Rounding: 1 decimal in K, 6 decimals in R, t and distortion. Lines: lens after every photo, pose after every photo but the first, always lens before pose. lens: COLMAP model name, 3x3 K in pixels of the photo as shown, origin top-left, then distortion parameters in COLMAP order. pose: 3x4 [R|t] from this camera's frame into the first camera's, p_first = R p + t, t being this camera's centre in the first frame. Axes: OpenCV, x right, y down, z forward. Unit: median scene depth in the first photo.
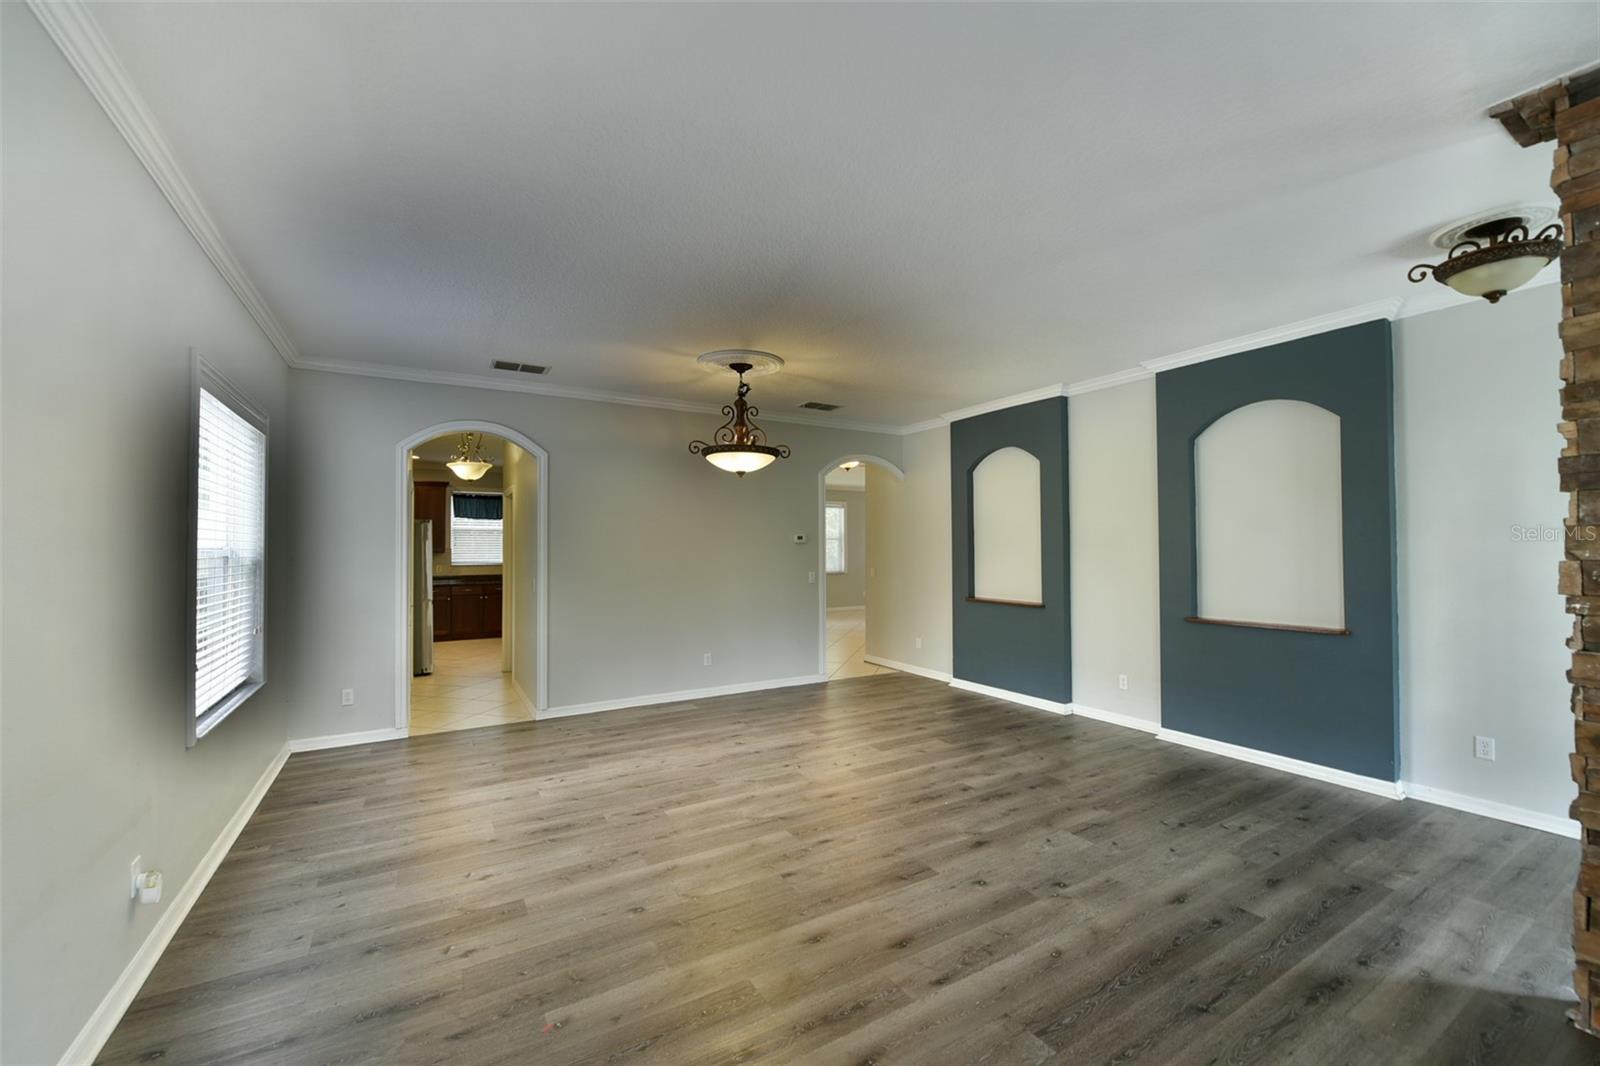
lens RADIAL K [[637.8, 0, 804.4], [0, 637.8, 537.5], [0, 0, 1]] dist [-0.002759, -0.000242]
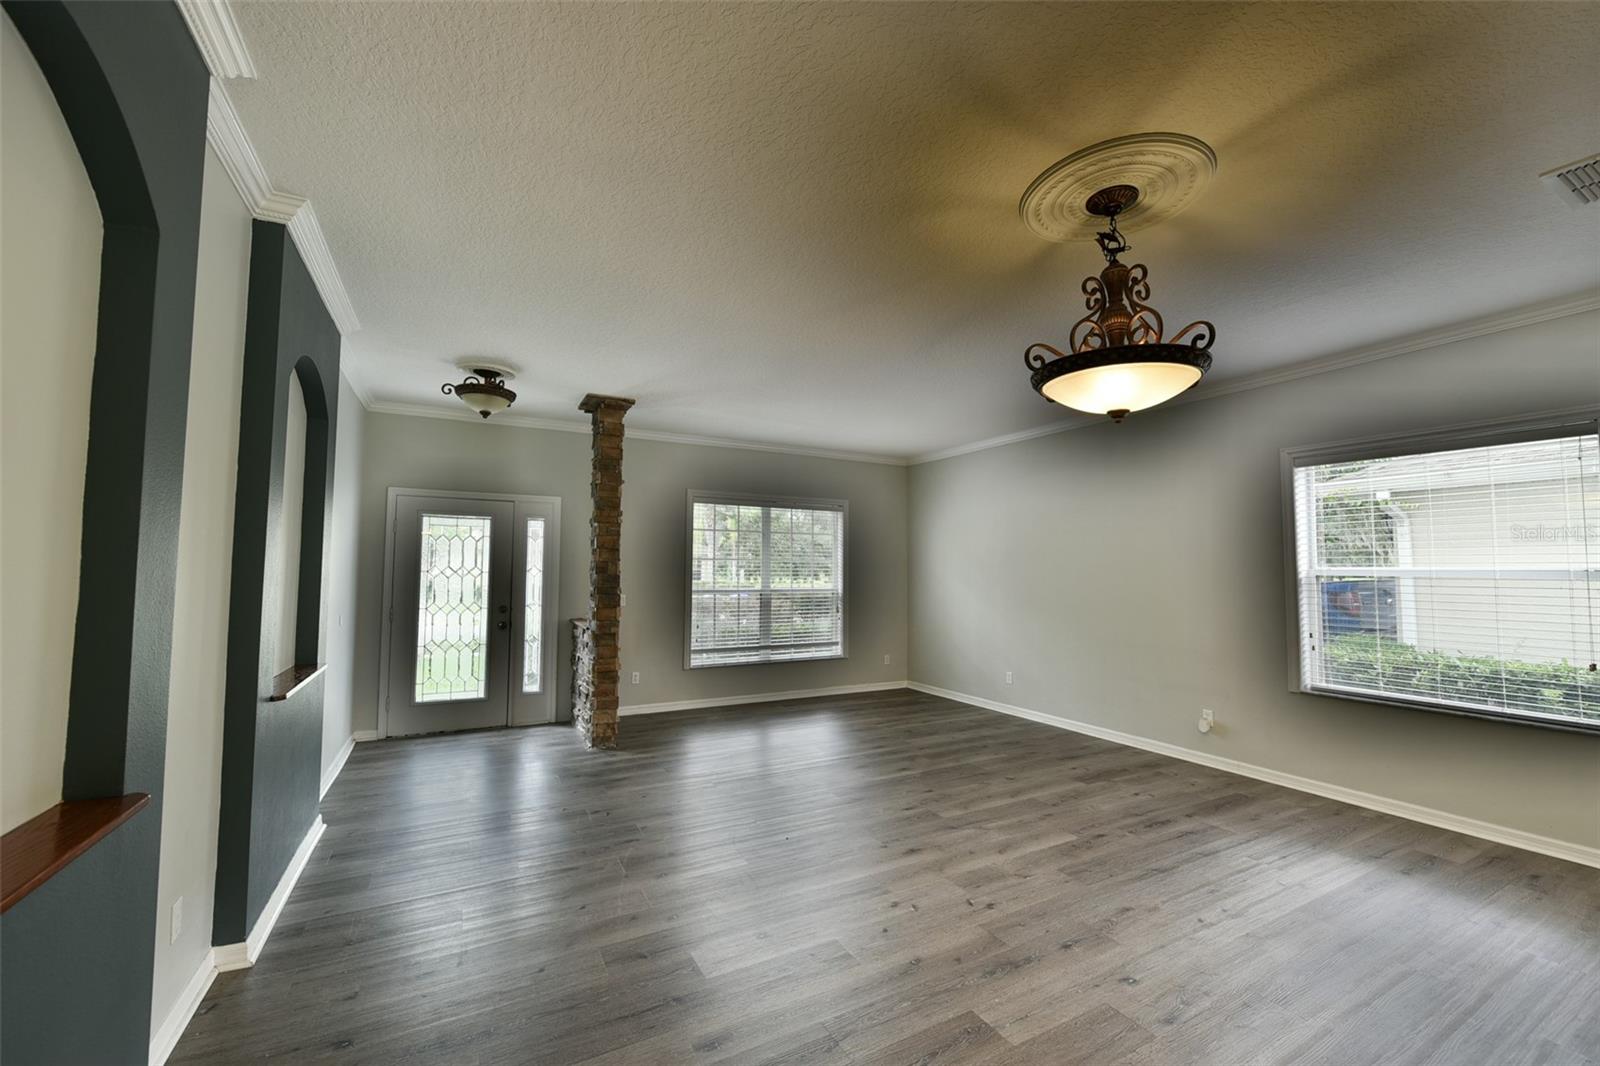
lens RADIAL K [[637.8, 0, 804.4], [0, 637.8, 537.5], [0, 0, 1]] dist [-0.002759, -0.000242]
pose [[-0.998923, 0.001947, 0.046360, 0.164965], [-0.001277, 0.997587, -0.069422, 0.038101], [-0.046384, -0.069406, -0.996510, 2.142186]]
